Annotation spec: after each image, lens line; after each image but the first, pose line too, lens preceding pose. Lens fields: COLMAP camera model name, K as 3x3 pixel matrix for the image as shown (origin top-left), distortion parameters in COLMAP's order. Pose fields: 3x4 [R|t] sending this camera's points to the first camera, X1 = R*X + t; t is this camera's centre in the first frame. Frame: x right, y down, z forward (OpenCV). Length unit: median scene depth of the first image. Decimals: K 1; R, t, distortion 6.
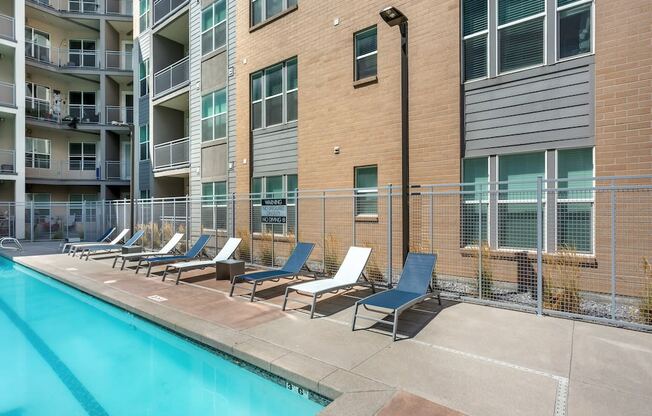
lens RADIAL K [[424.7, 0, 326.0], [0, 424.7, 208.0], [0, 0, 1]] dist [-0.000995, 0.000093]
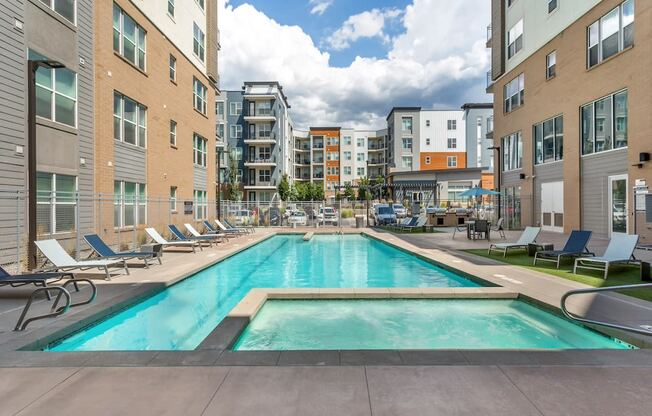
lens RADIAL K [[406.4, 0, 325.2], [0, 406.4, 213.6], [0, 0, 1]] dist [0.001142, 0.003726]
pose [[-0.697291, -0.002706, 0.716783, -1.381943], [0.012408, 0.999797, 0.015845, 0.010095], [-0.716680, 0.019943, -0.697117, 1.379448]]
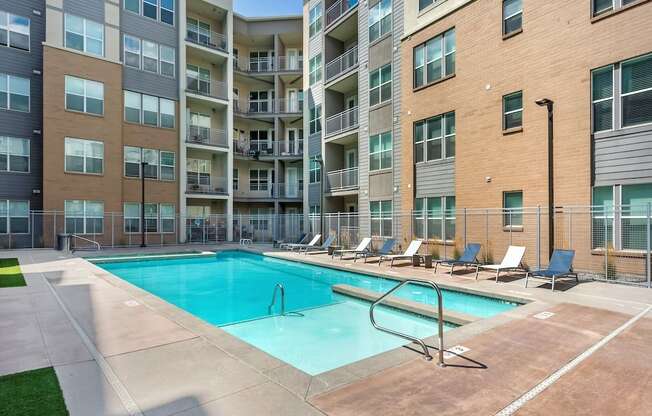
lens RADIAL K [[406.4, 0, 325.2], [0, 406.4, 213.6], [0, 0, 1]] dist [0.001142, 0.003726]
pose [[0.966053, 0.002826, -0.258328, -0.117257], [-0.006997, 0.999860, -0.015229, -0.000199], [0.258248, 0.016520, 0.965937, -0.333711]]
